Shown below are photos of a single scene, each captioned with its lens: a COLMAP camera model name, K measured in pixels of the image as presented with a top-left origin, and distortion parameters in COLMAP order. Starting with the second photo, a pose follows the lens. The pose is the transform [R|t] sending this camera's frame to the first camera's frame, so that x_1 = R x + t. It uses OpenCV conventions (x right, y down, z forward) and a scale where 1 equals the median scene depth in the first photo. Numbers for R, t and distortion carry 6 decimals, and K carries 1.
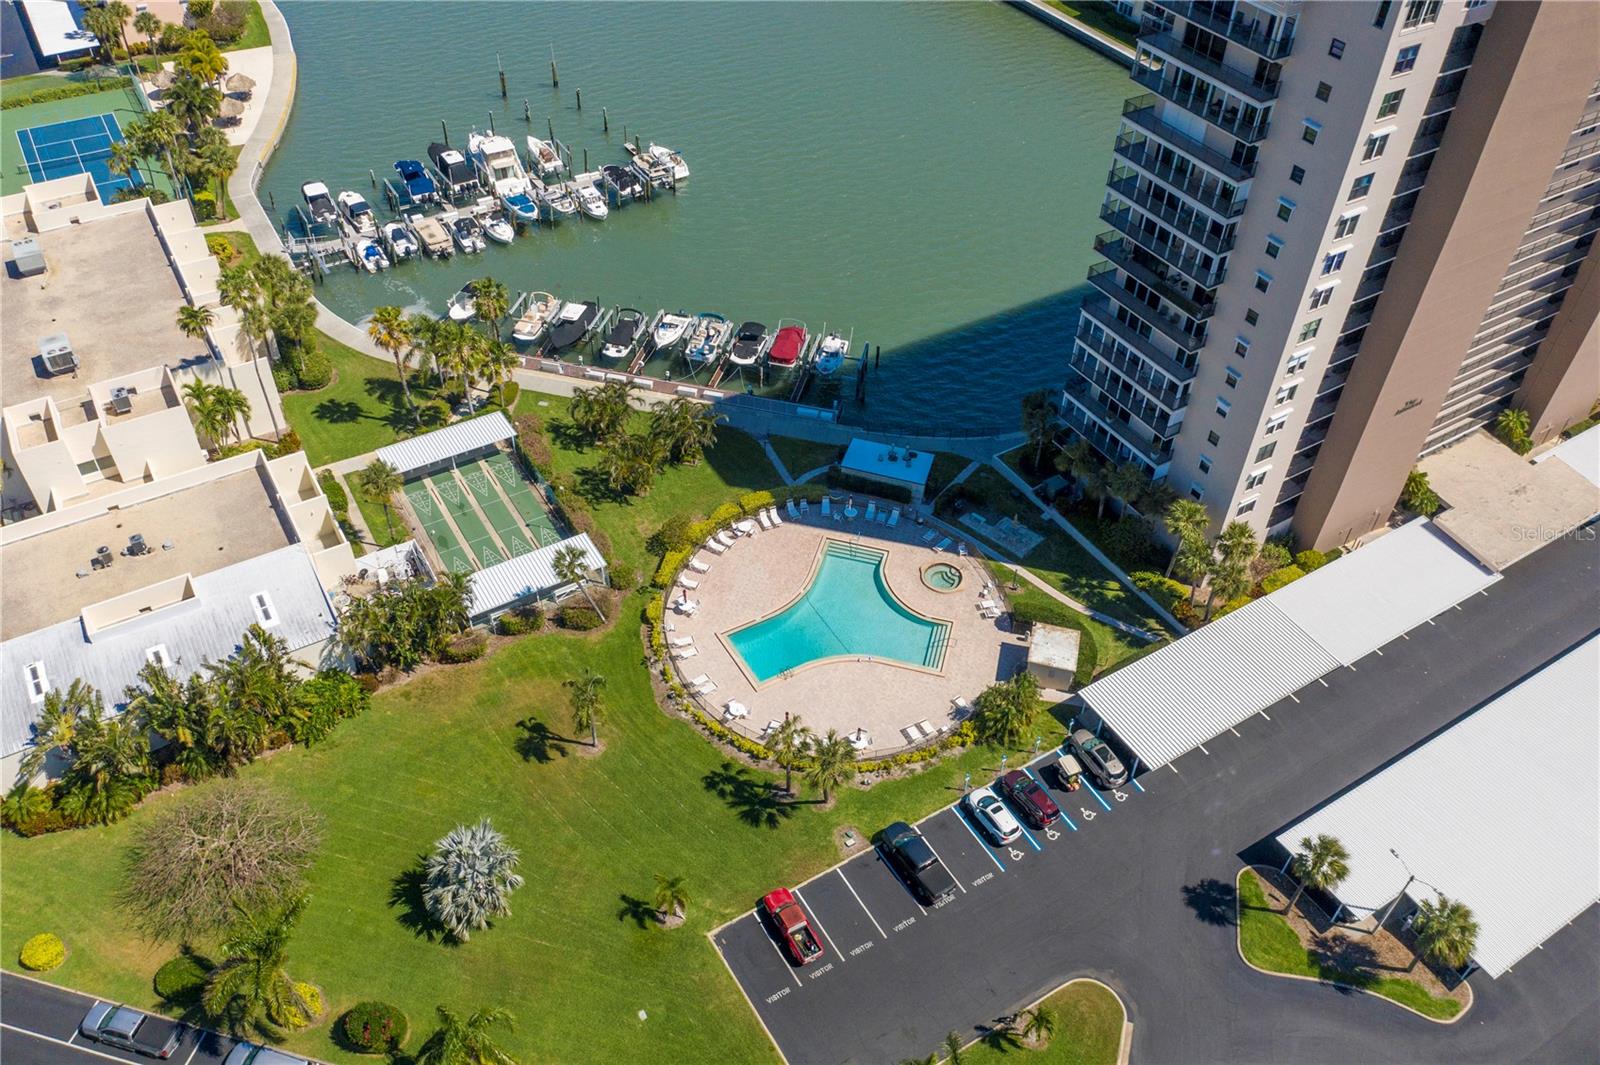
lens RADIAL K [[1247.8, 0, 800.0], [0, 1247.8, 532.5], [0, 0, 1]] dist [-0.008348, -0.001411]
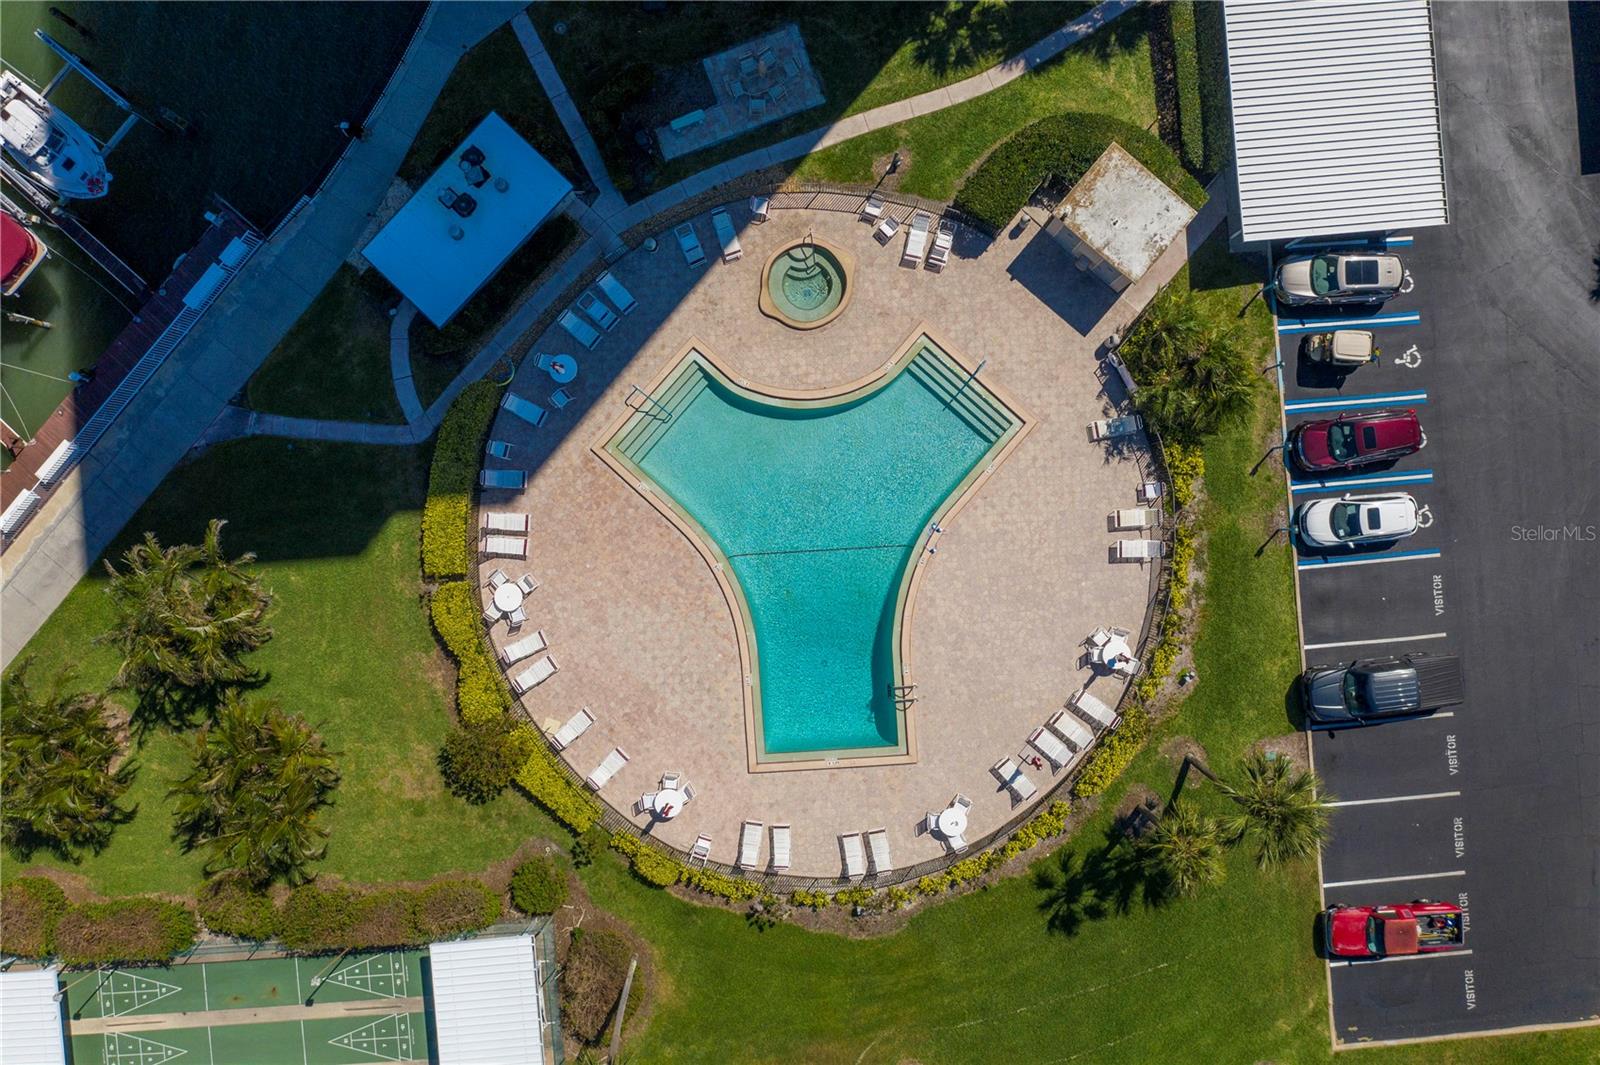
lens RADIAL K [[1247.8, 0, 800.0], [0, 1247.8, 532.5], [0, 0, 1]] dist [-0.008348, -0.001411]
pose [[0.452828, -0.890545, -0.043312, 0.049891], [0.634134, 0.287538, 0.717771, -0.295660], [-0.626754, -0.352492, 0.694930, 0.651812]]
